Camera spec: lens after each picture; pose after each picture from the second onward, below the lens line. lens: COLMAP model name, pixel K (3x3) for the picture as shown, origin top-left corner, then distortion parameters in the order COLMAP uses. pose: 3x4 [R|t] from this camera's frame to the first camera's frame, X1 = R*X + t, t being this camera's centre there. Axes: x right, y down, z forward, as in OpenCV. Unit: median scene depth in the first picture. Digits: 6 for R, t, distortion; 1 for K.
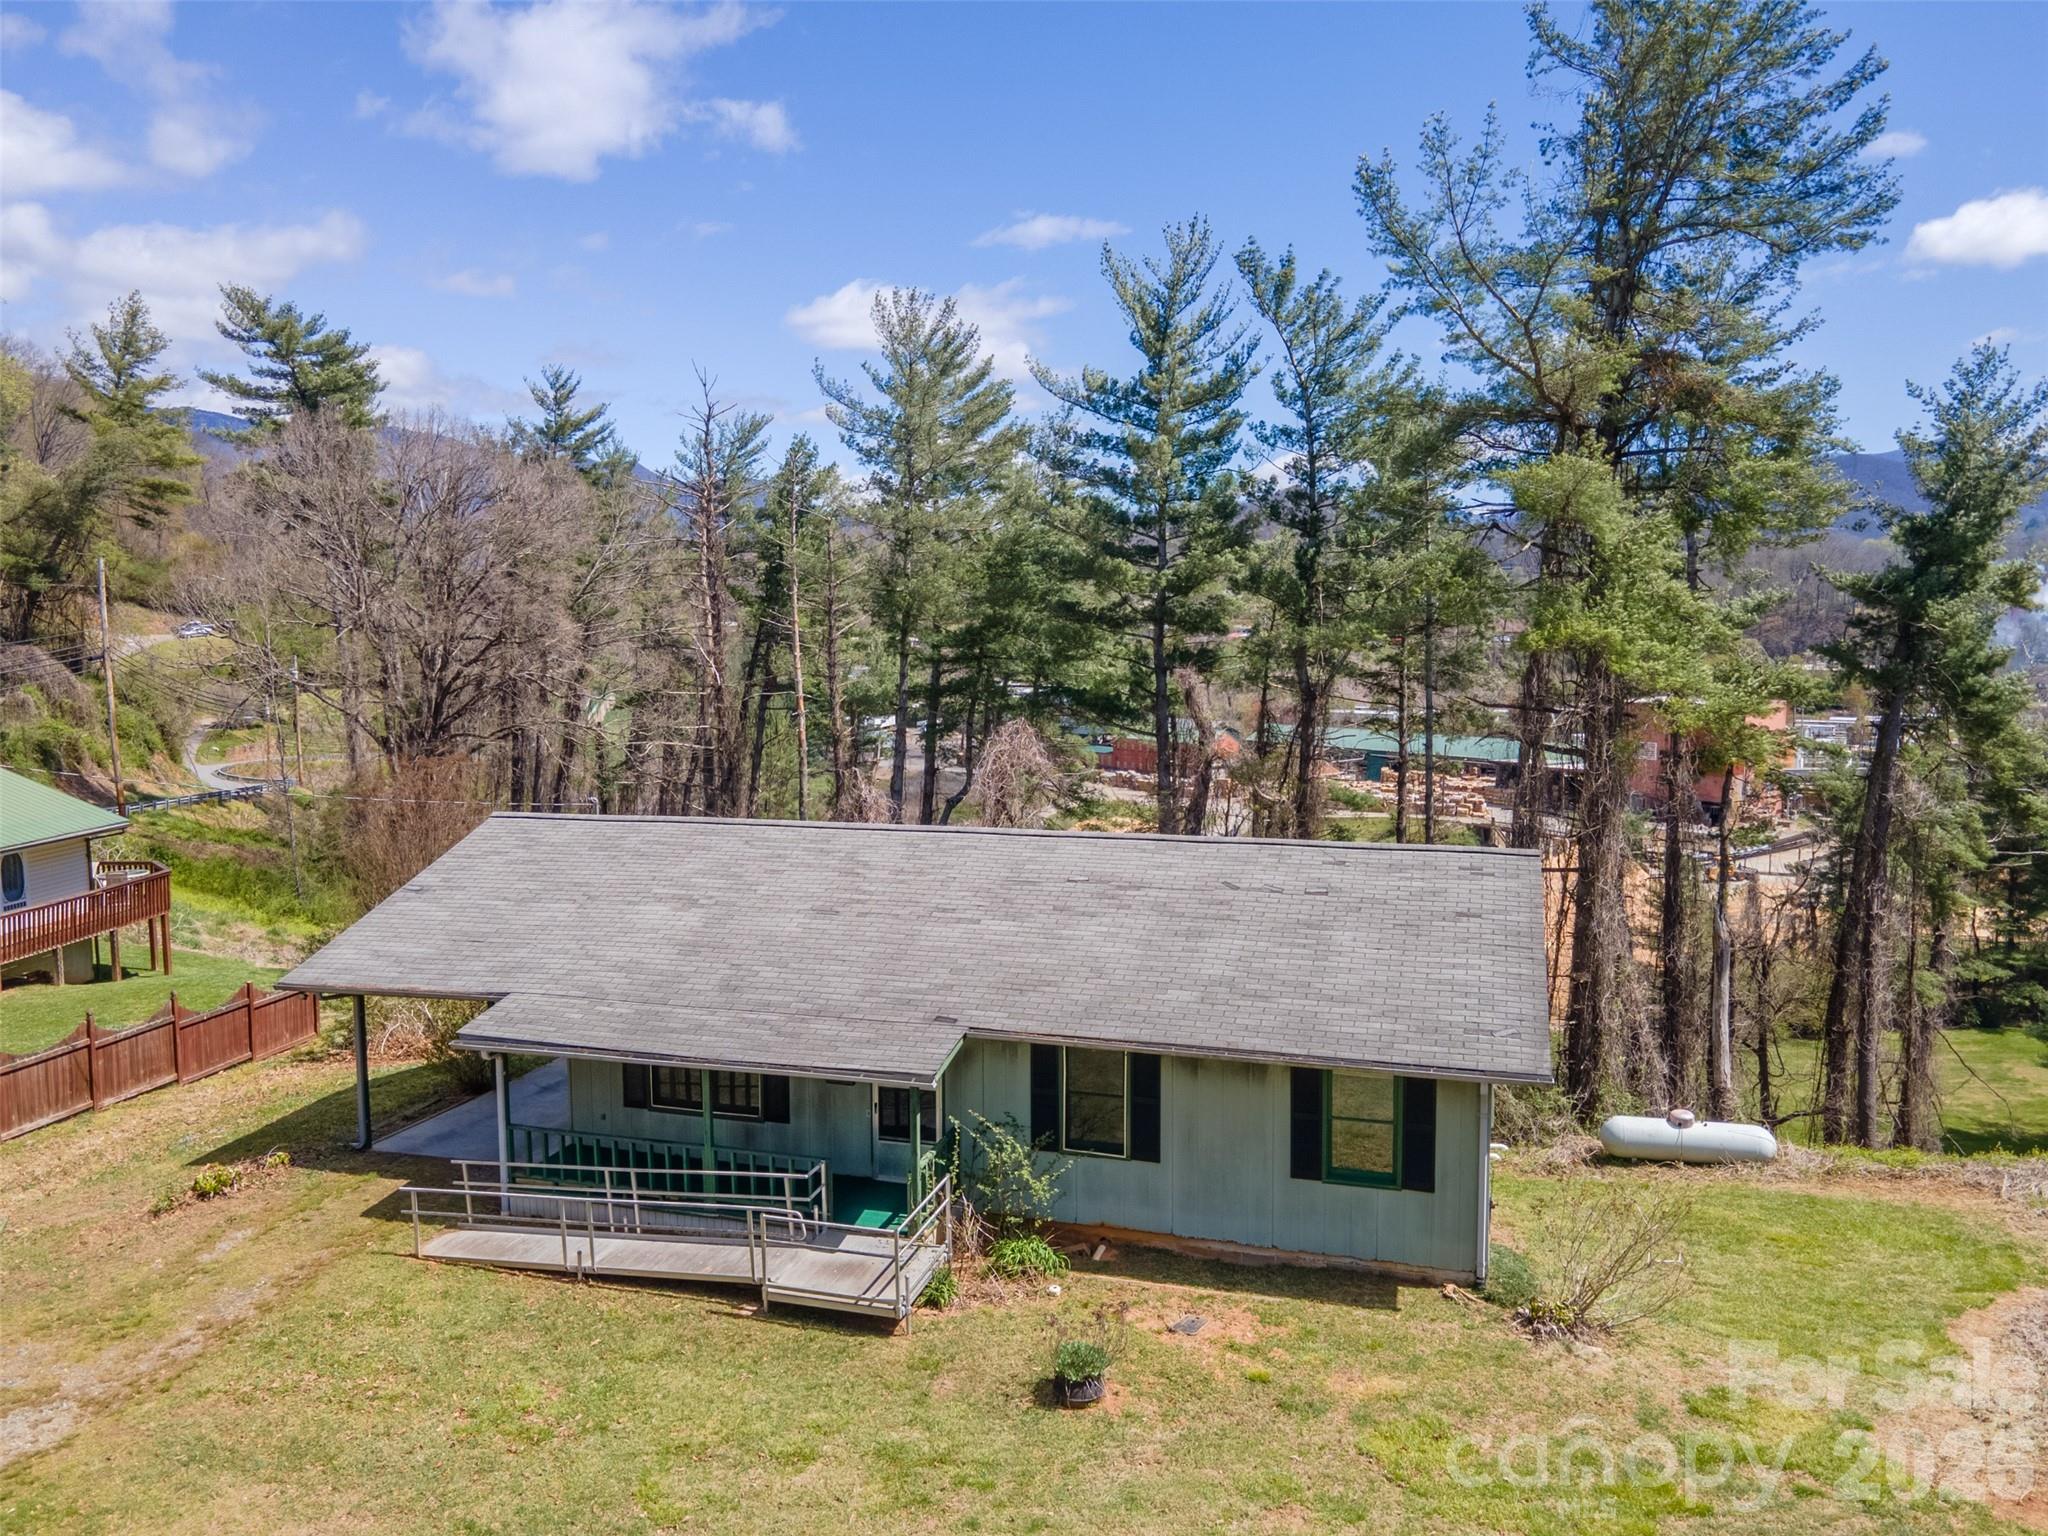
lens RADIAL K [[1524.3, 0, 1024.0], [0, 1524.3, 768.0], [0, 0, 1]] dist [0.015807, 0.000698]
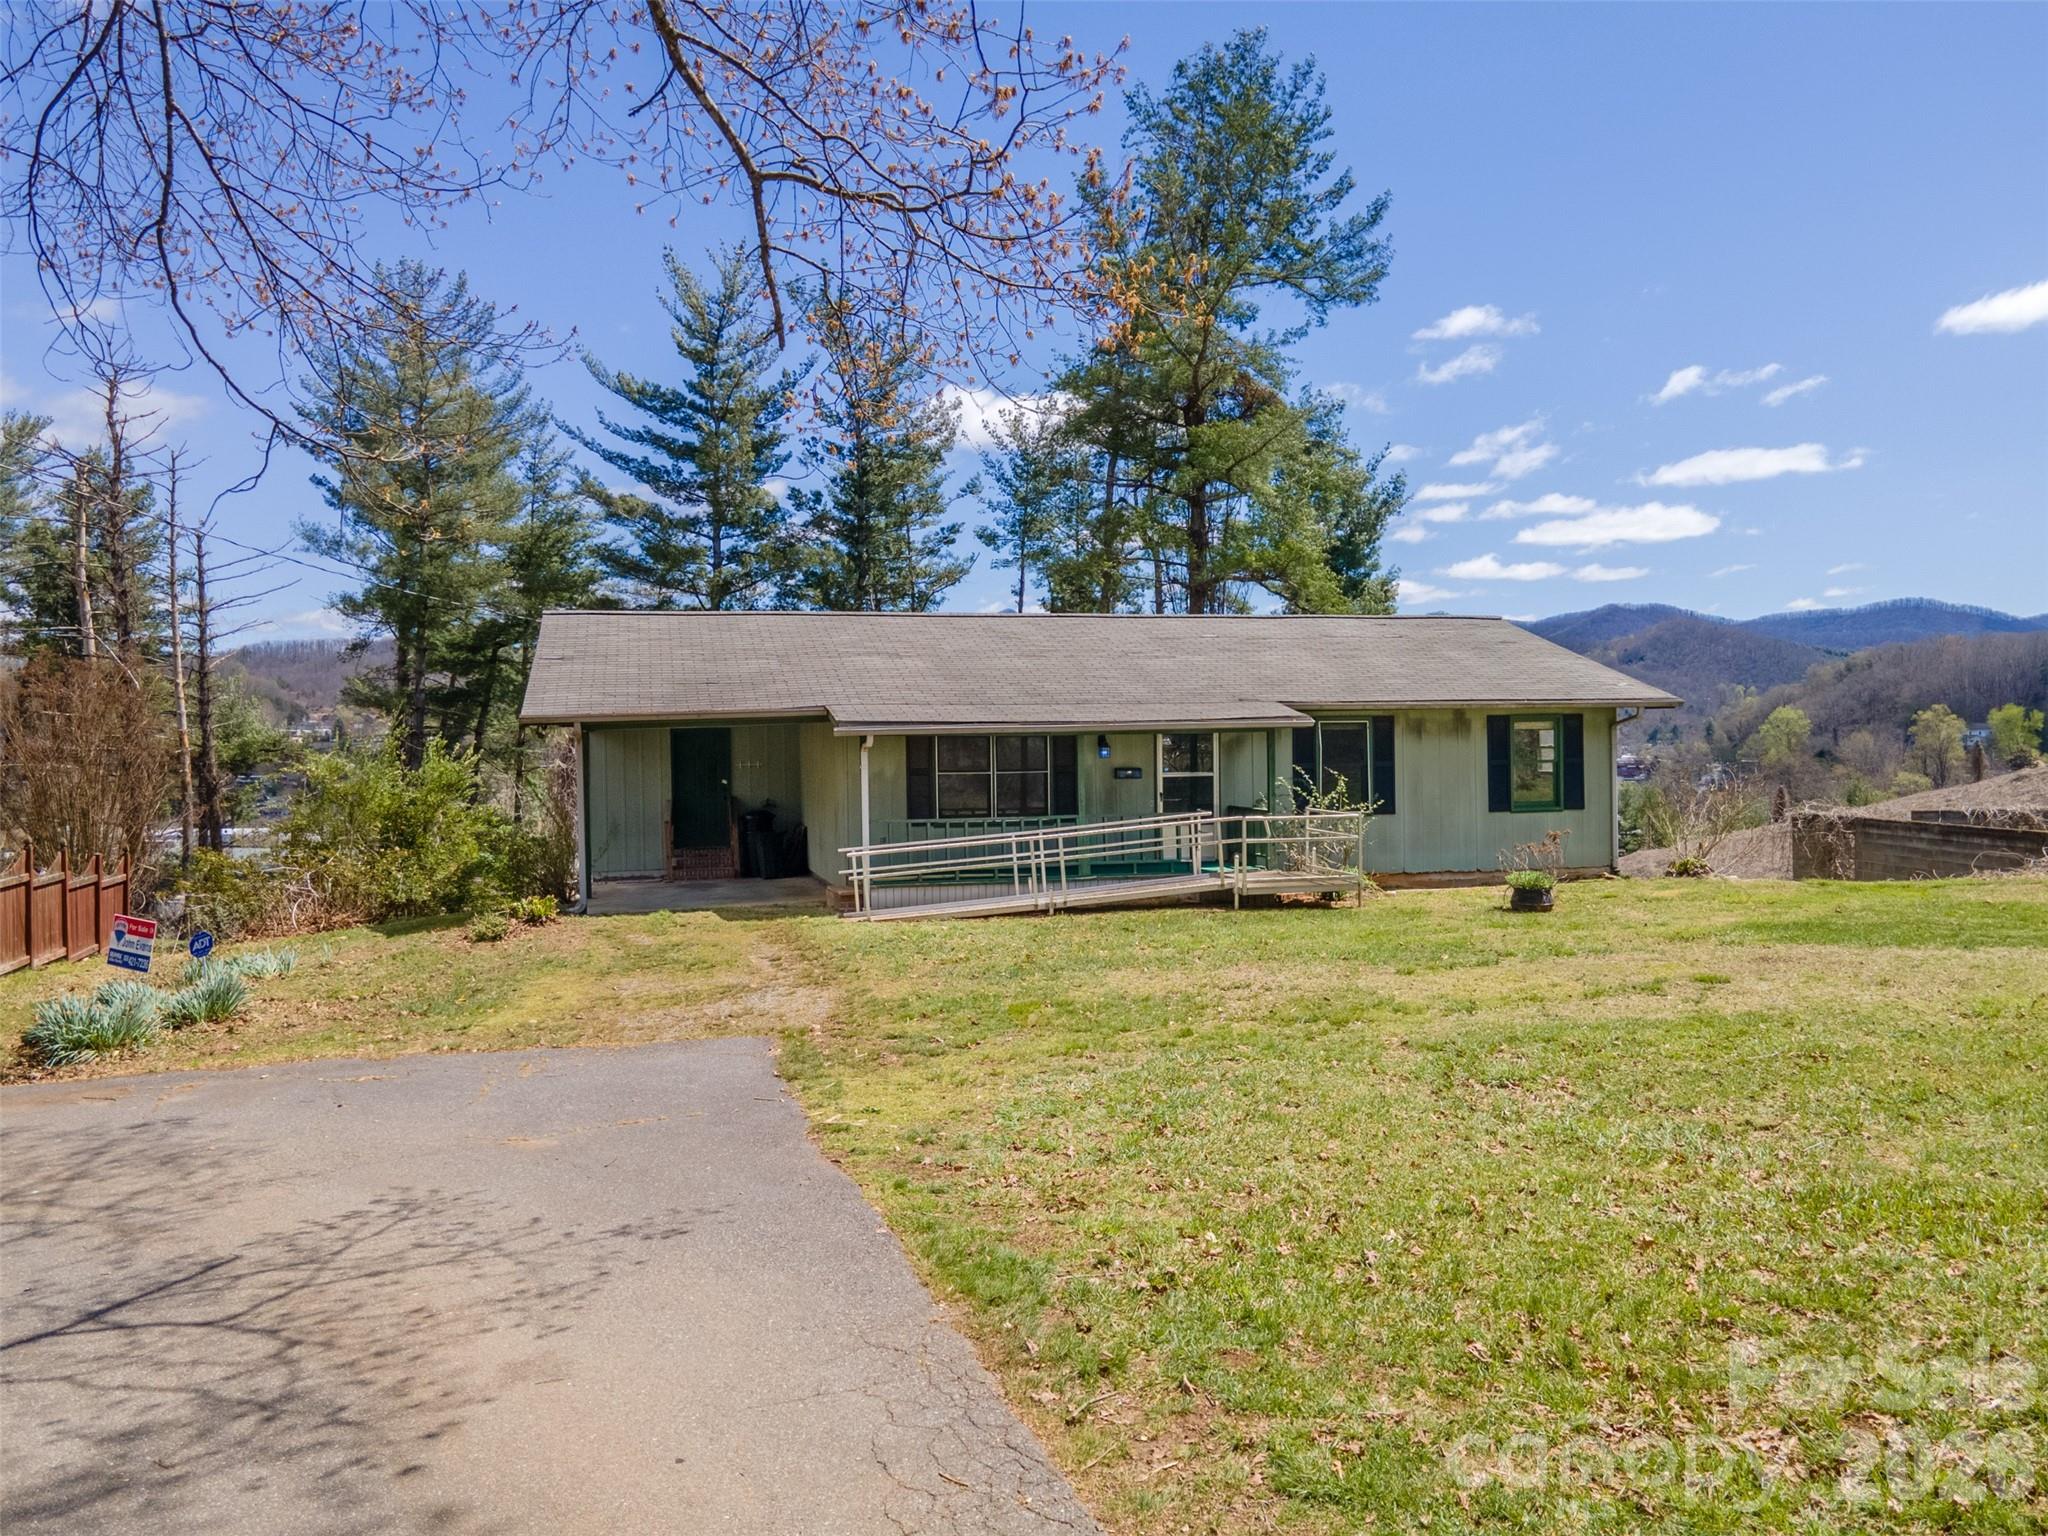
lens RADIAL K [[1524.3, 0, 1024.0], [0, 1524.3, 768.0], [0, 0, 1]] dist [0.015807, 0.000698]
pose [[0.851745, -0.009246, 0.523874, -0.717827], [0.062986, 0.994400, -0.084856, 0.270279], [-0.520156, 0.105272, 0.847558, 0.087595]]
